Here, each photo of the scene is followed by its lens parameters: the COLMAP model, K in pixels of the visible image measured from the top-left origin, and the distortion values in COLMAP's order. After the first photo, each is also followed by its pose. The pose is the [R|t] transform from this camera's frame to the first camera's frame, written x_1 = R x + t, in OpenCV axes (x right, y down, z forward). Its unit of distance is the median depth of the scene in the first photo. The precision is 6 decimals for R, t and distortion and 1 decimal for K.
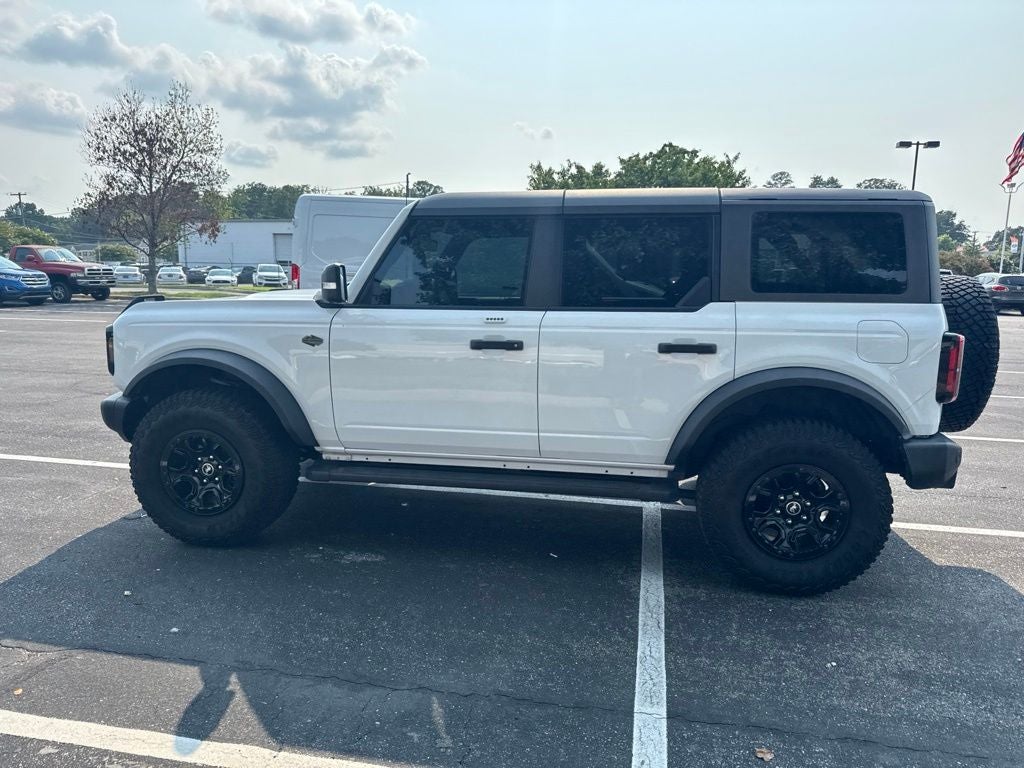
lens RADIAL K [[731.1, 0, 511.4], [0, 731.1, 380.7], [0, 0, 1]] dist [0.033475, -0.032552]
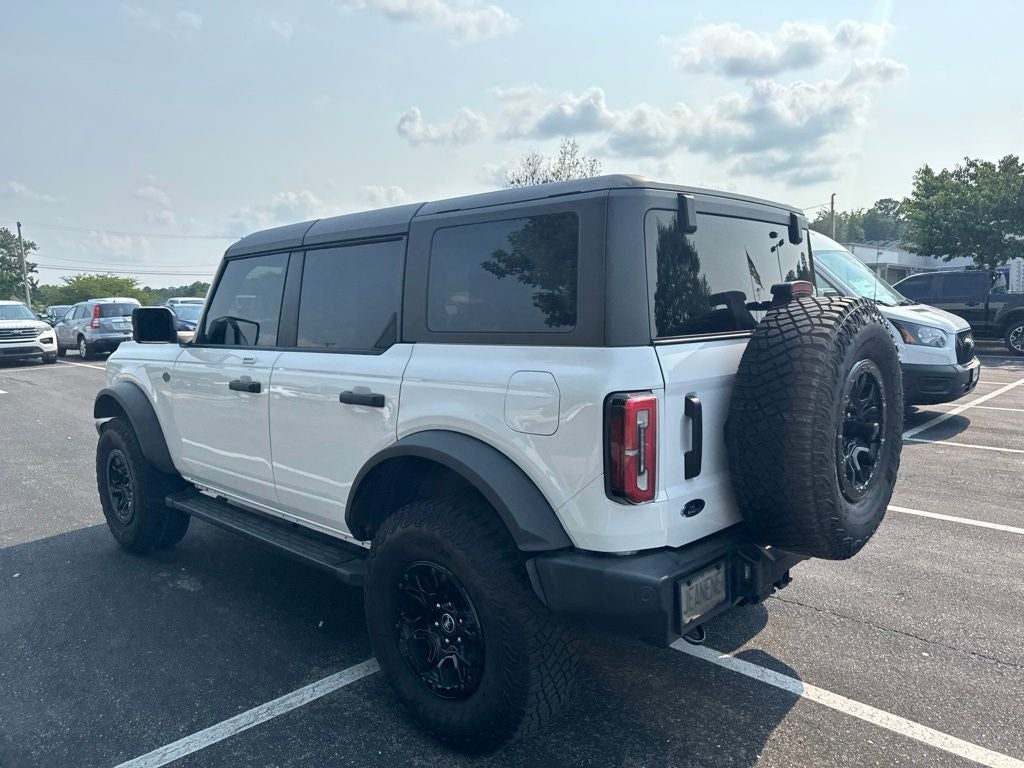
lens RADIAL K [[732.0, 0, 508.4], [0, 732.0, 377.8], [0, 0, 1]] dist [0.023280, -0.028576]
pose [[0.824006, 0.027993, -0.565889, 0.773999], [-0.055219, 0.997992, -0.031037, -0.047618], [0.563884, 0.056822, 0.823897, 0.383146]]
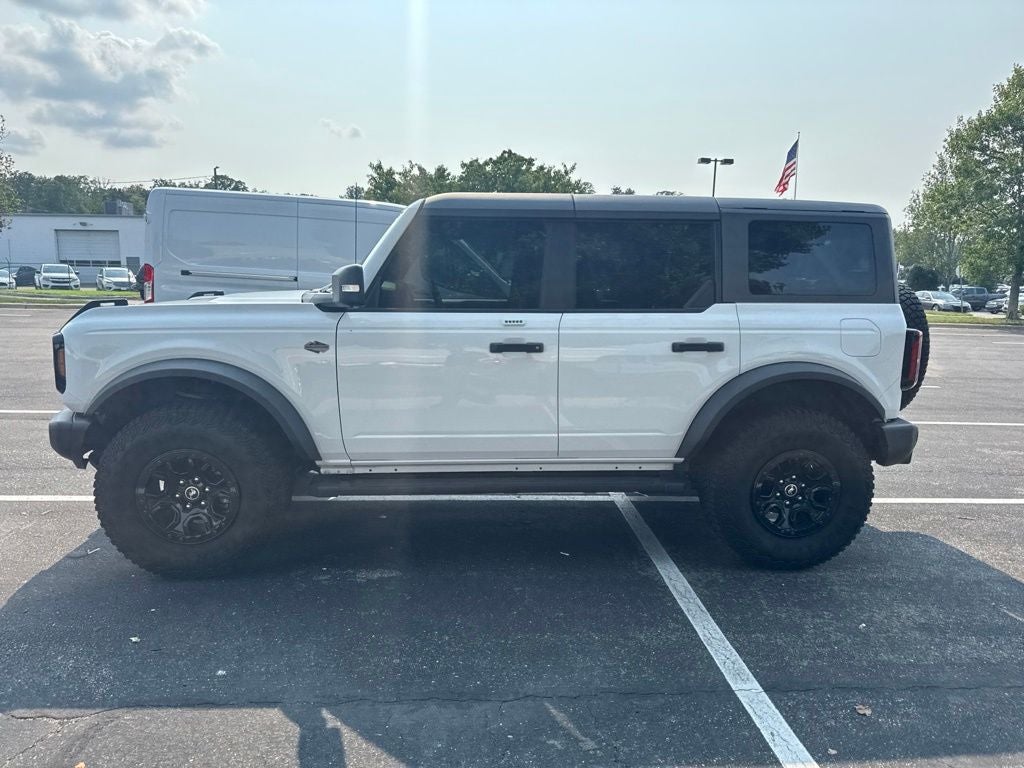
lens RADIAL K [[729.2, 0, 513.2], [0, 729.2, 387.0], [0, 0, 1]] dist [0.034579, -0.030292]
pose [[0.968058, -0.034115, 0.248396, -0.263463], [0.032921, 0.999418, 0.008960, -0.004147], [-0.248557, -0.000496, 0.968617, 0.037249]]
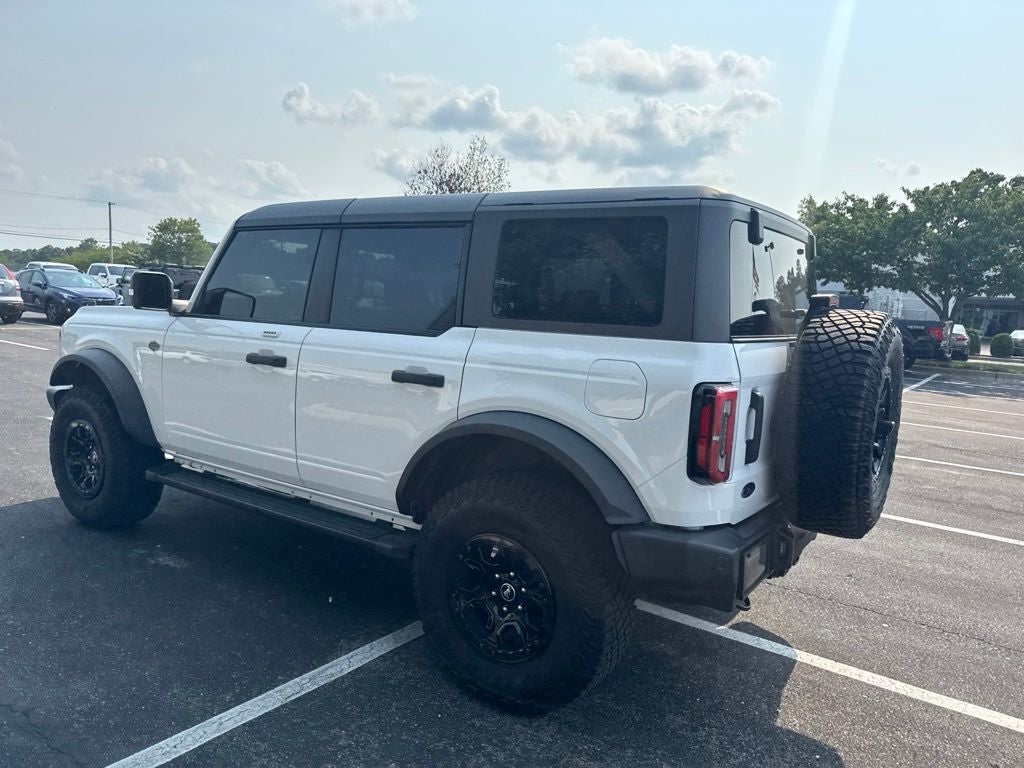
lens RADIAL K [[729.3, 0, 512.0], [0, 729.3, 384.0], [0, 0, 1]] dist [0.048484, -0.065723]
pose [[0.904231, 0.081583, -0.419179, 0.639710], [-0.103612, 0.994165, -0.030015, -0.021947], [0.414285, 0.070572, 0.907407, 0.259489]]
